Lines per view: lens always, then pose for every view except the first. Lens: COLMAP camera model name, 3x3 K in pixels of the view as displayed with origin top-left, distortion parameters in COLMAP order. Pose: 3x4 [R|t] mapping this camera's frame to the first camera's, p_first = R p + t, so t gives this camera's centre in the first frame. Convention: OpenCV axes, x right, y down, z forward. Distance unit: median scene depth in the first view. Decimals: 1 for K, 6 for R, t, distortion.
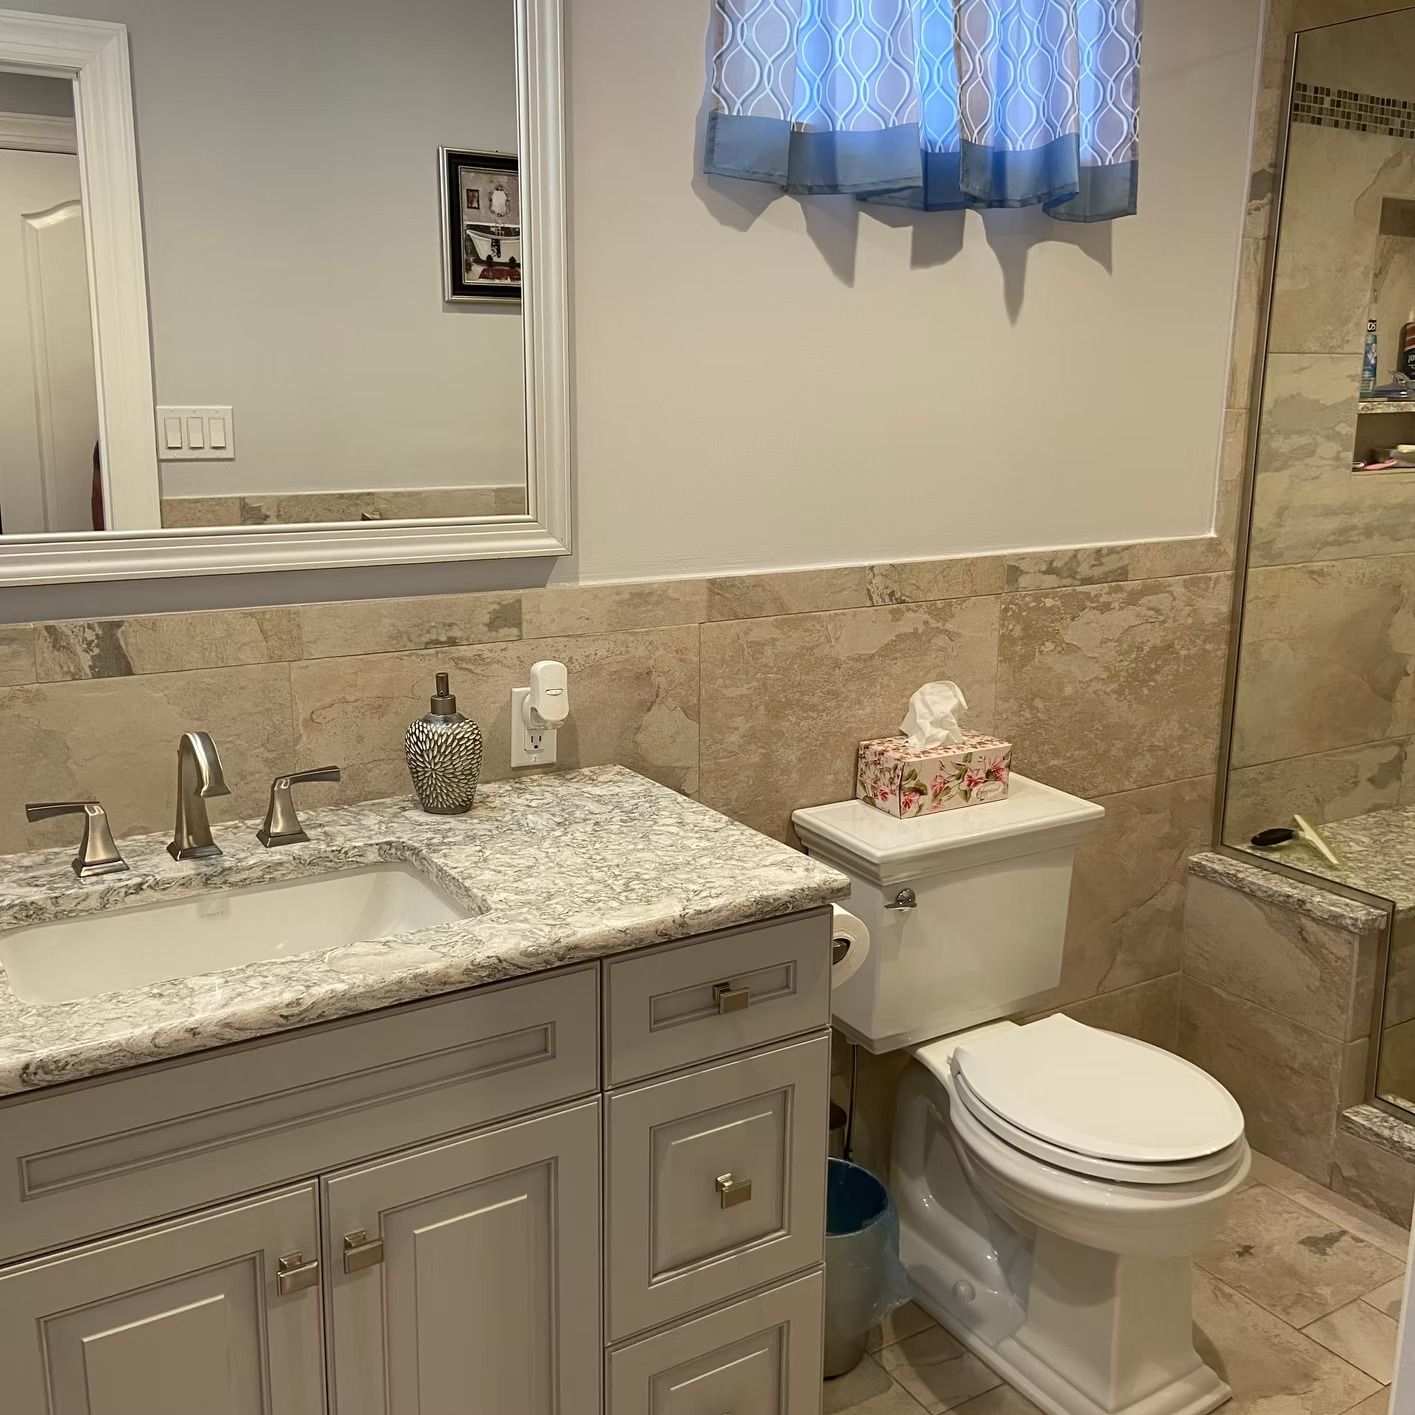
lens RADIAL K [[1428.4, 0, 725.5], [0, 1428.4, 686.2], [0, 0, 1]] dist [0.132897, -0.175877]
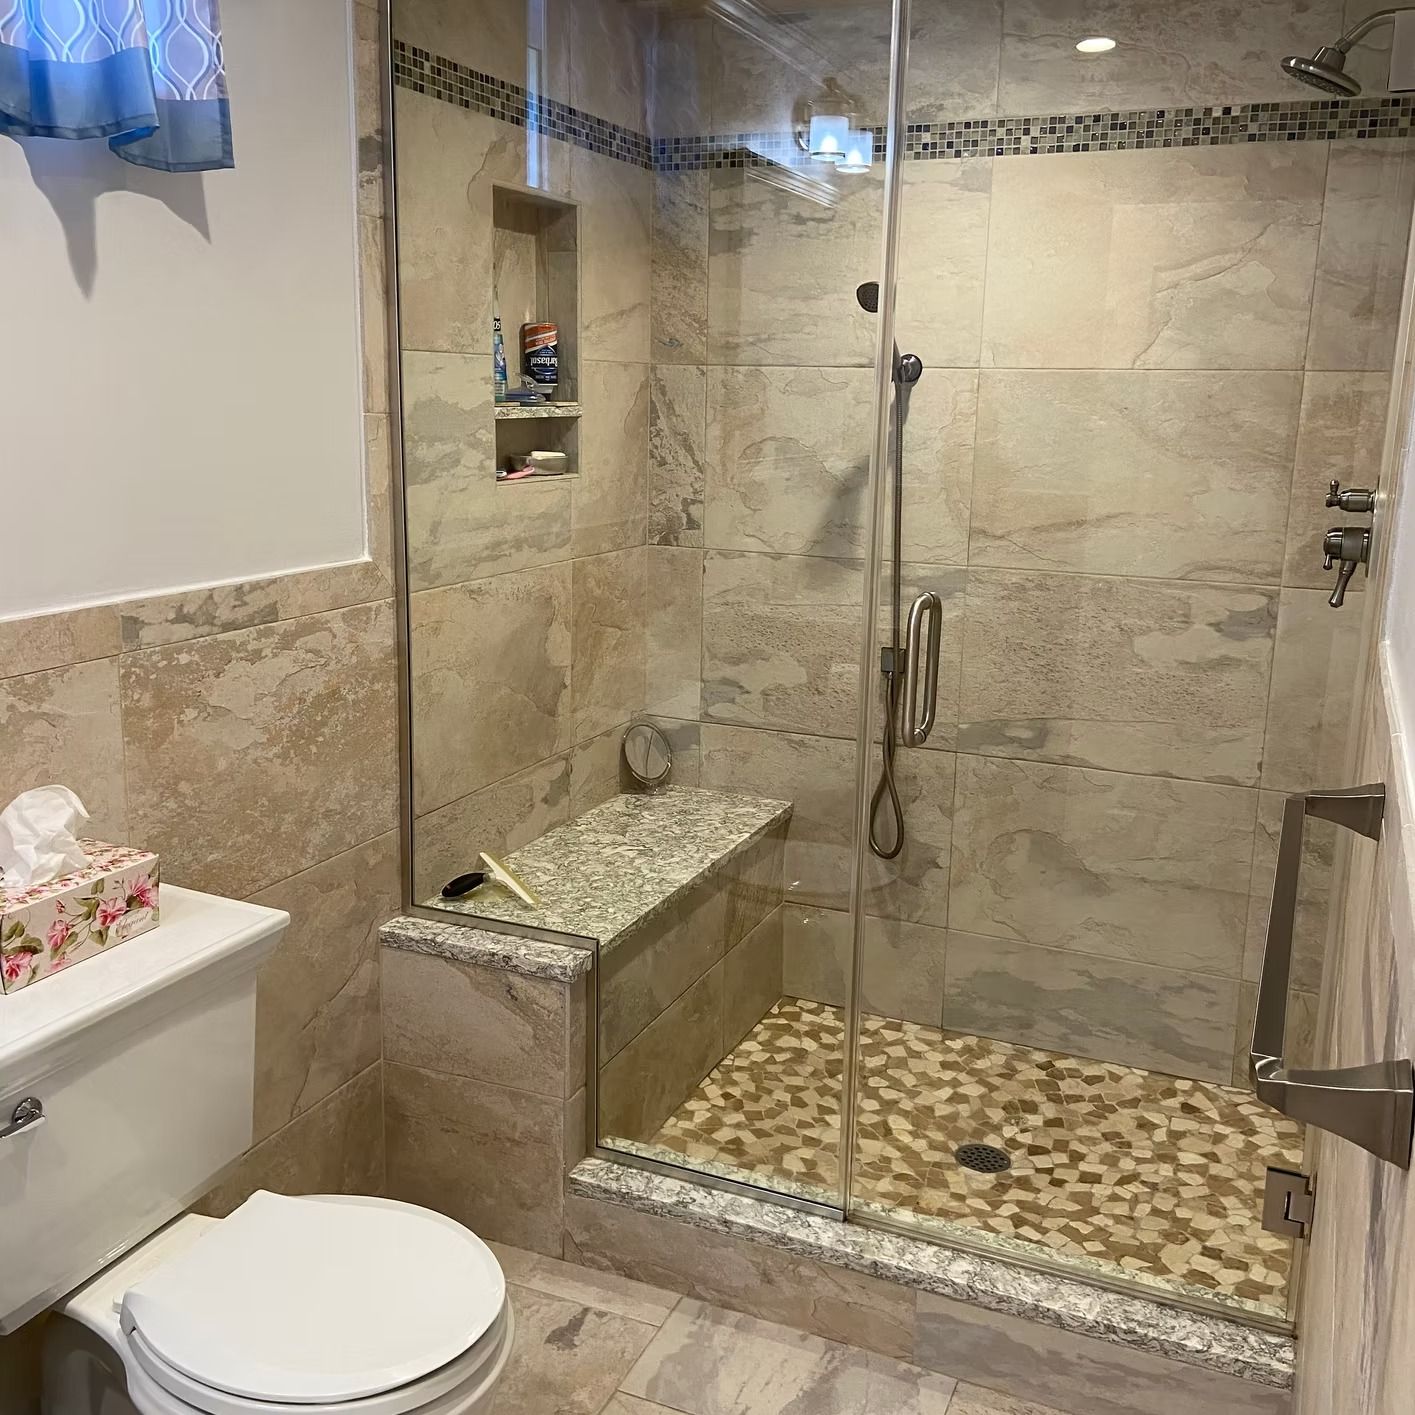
lens RADIAL K [[1428.4, 0, 725.5], [0, 1428.4, 686.2], [0, 0, 1]] dist [0.132897, -0.175877]
pose [[0.821813, -0.107382, 0.559546, 0.023621], [0.103615, 0.993870, 0.038552, -0.041134], [-0.560256, 0.026295, 0.827902, 0.176111]]
